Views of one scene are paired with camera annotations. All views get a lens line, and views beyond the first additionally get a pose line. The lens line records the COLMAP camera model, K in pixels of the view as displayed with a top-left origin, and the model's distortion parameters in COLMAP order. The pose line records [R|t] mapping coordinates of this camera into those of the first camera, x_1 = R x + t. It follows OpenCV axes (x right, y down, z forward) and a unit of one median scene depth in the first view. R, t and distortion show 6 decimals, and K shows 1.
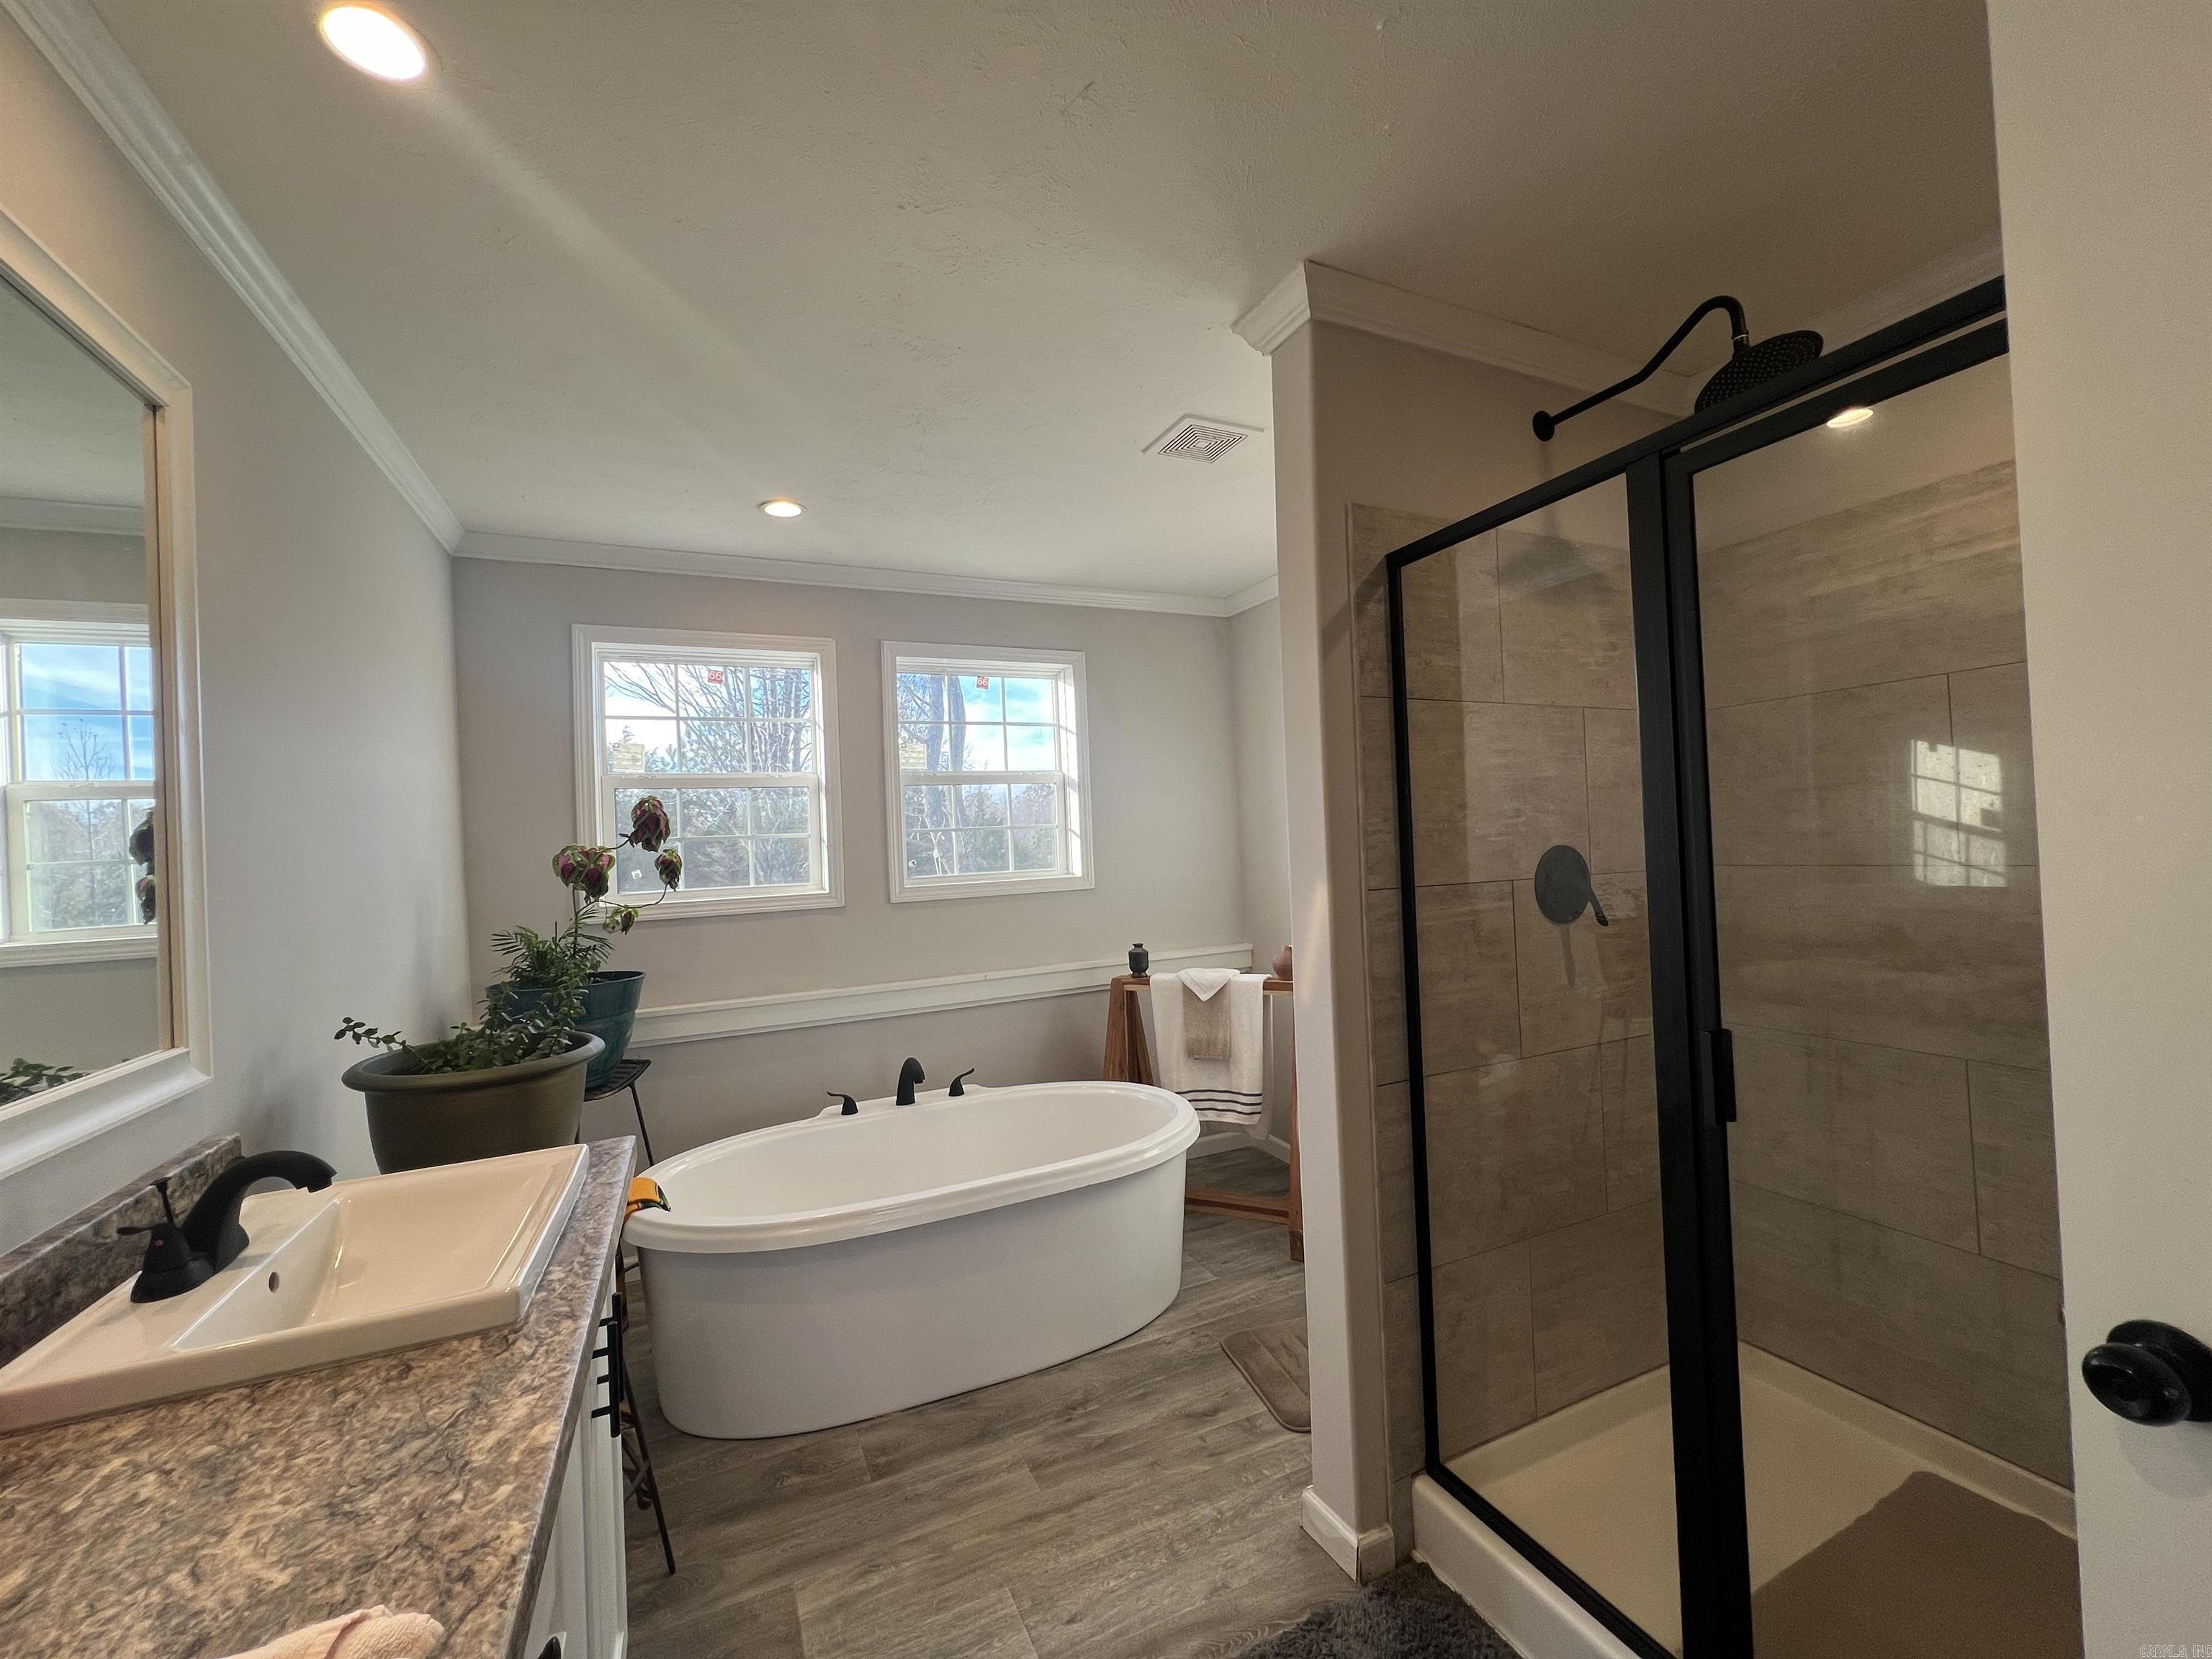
lens RADIAL K [[875.9, 0, 1097.1], [0, 875.9, 826.6], [0, 0, 1]] dist [-0.002840, 0.000487]
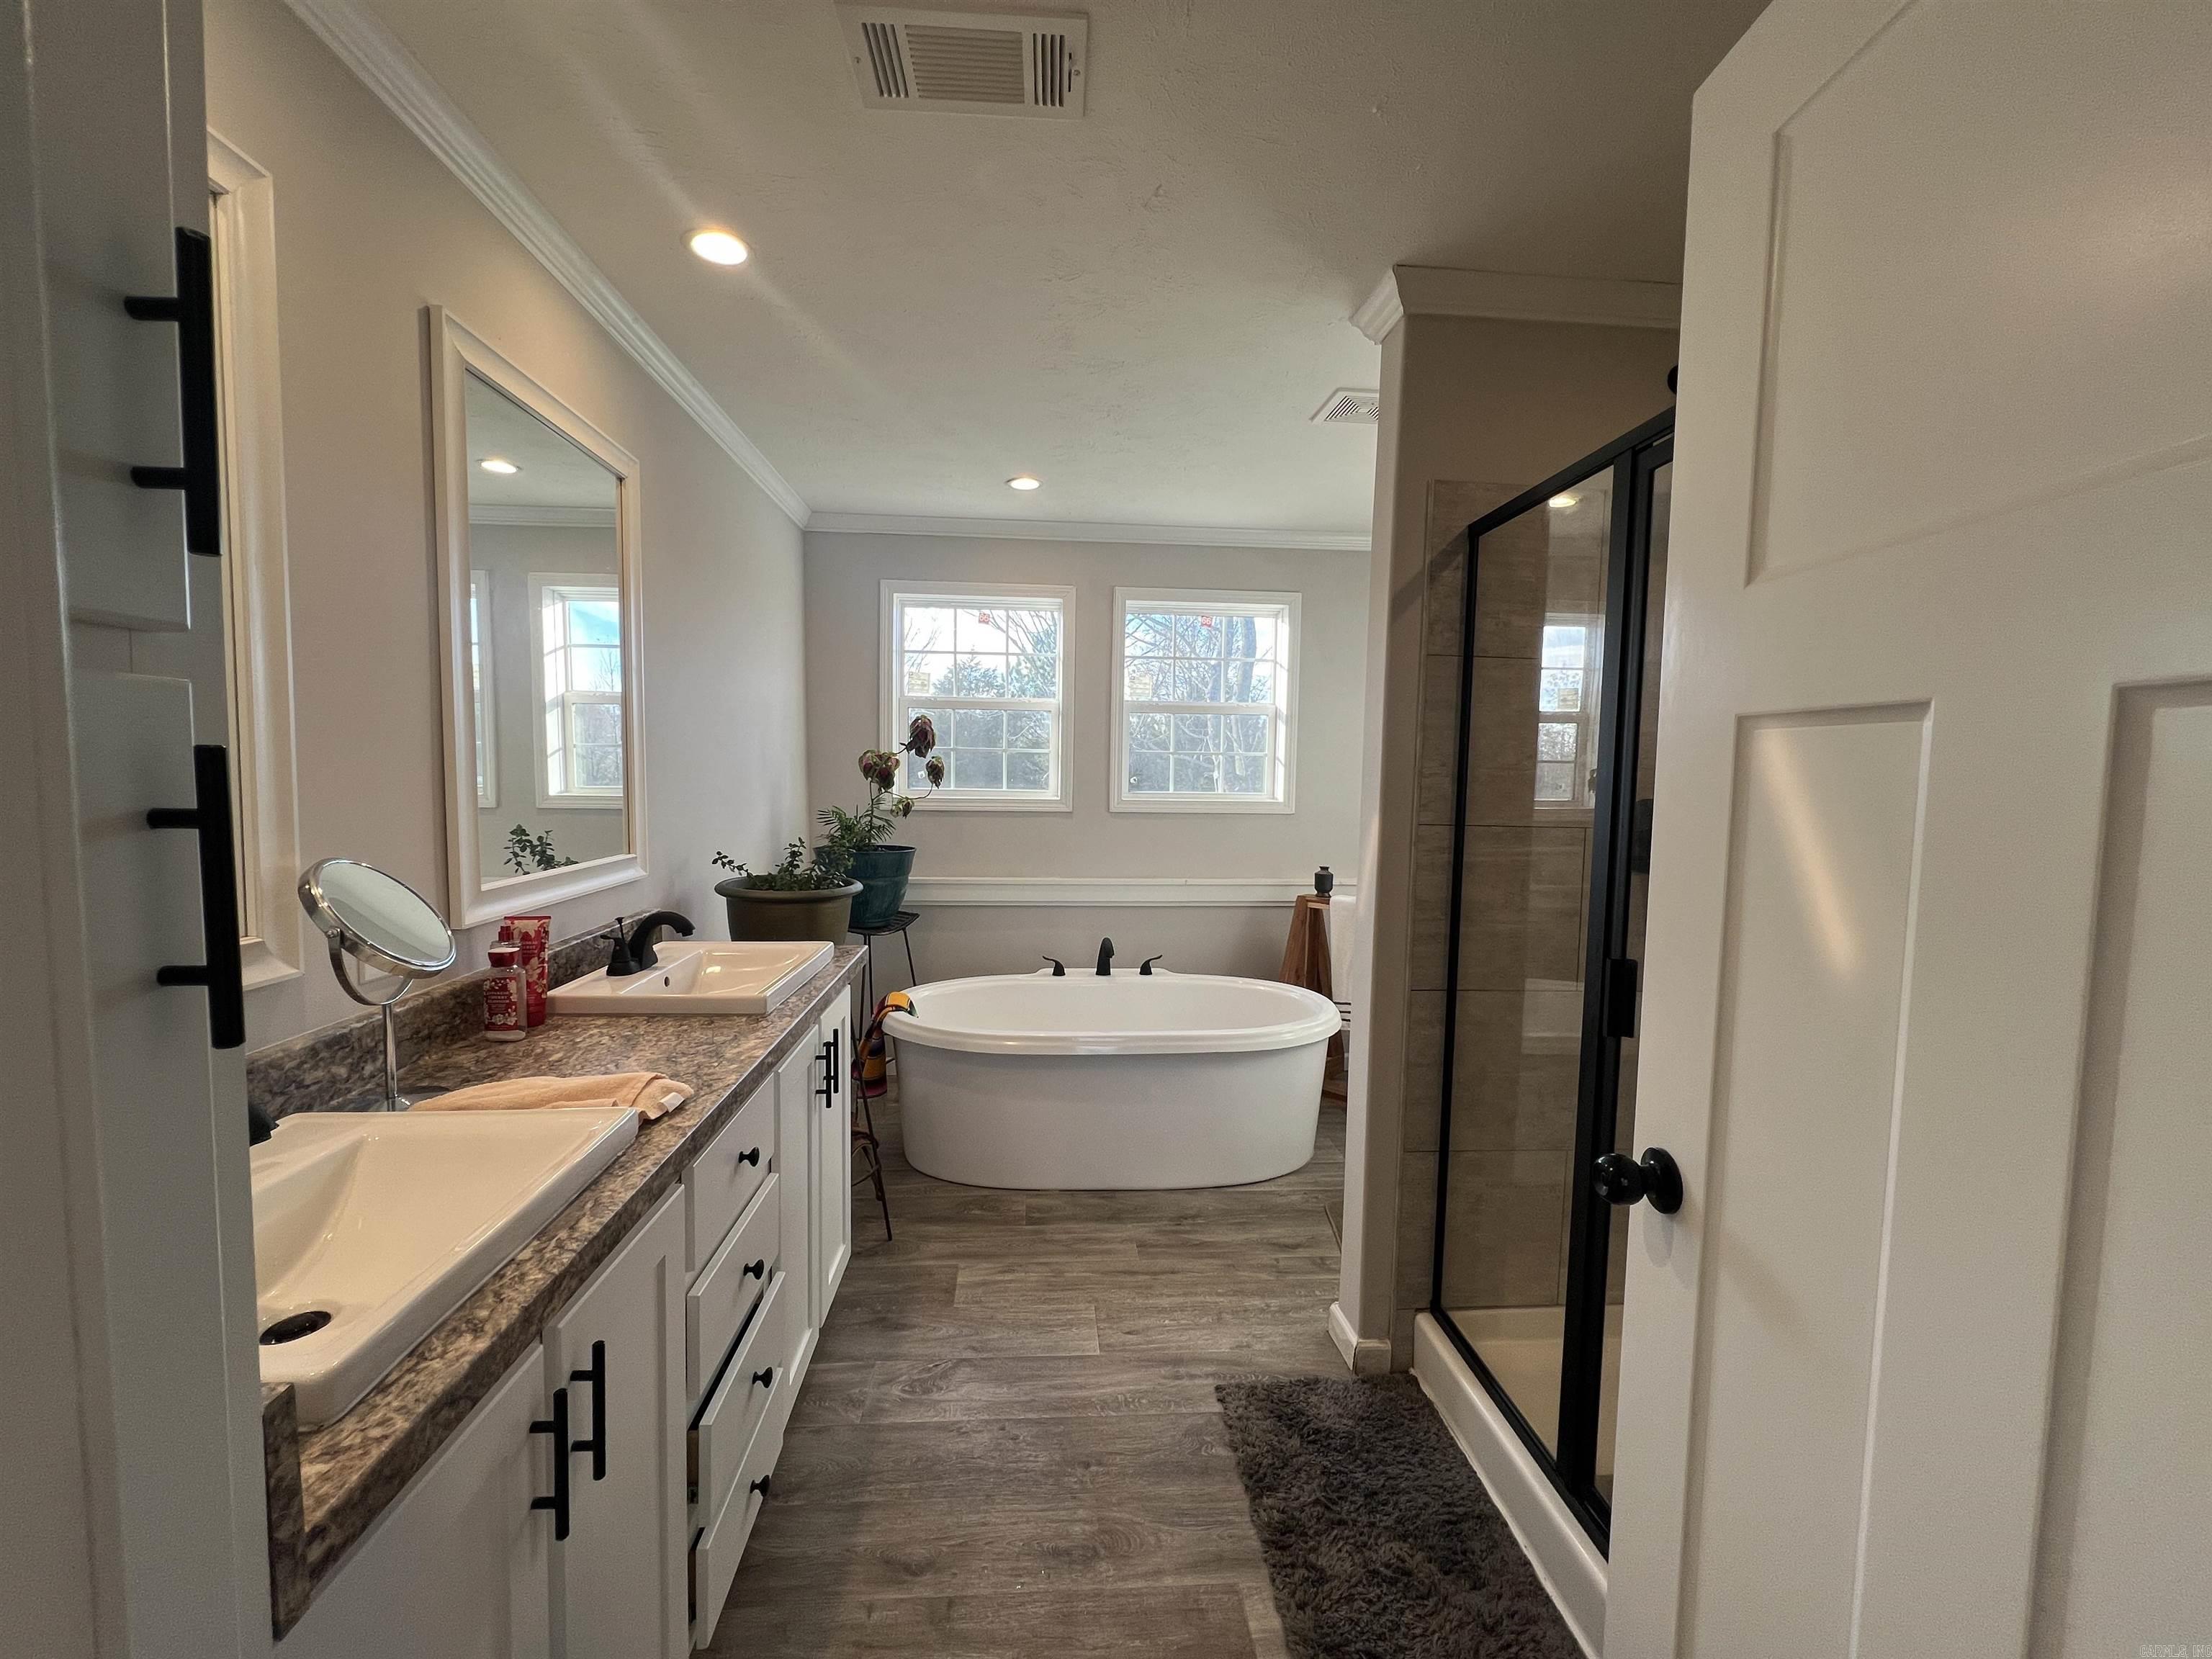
lens RADIAL K [[875.9, 0, 1100.2], [0, 875.9, 825.7], [0, 0, 1]] dist [-0.002840, 0.000487]
pose [[0.936751, 0.080916, -0.340514, 0.300647], [-0.050804, 0.994040, 0.096451, -0.015382], [0.346289, -0.073051, 0.935279, -0.223613]]
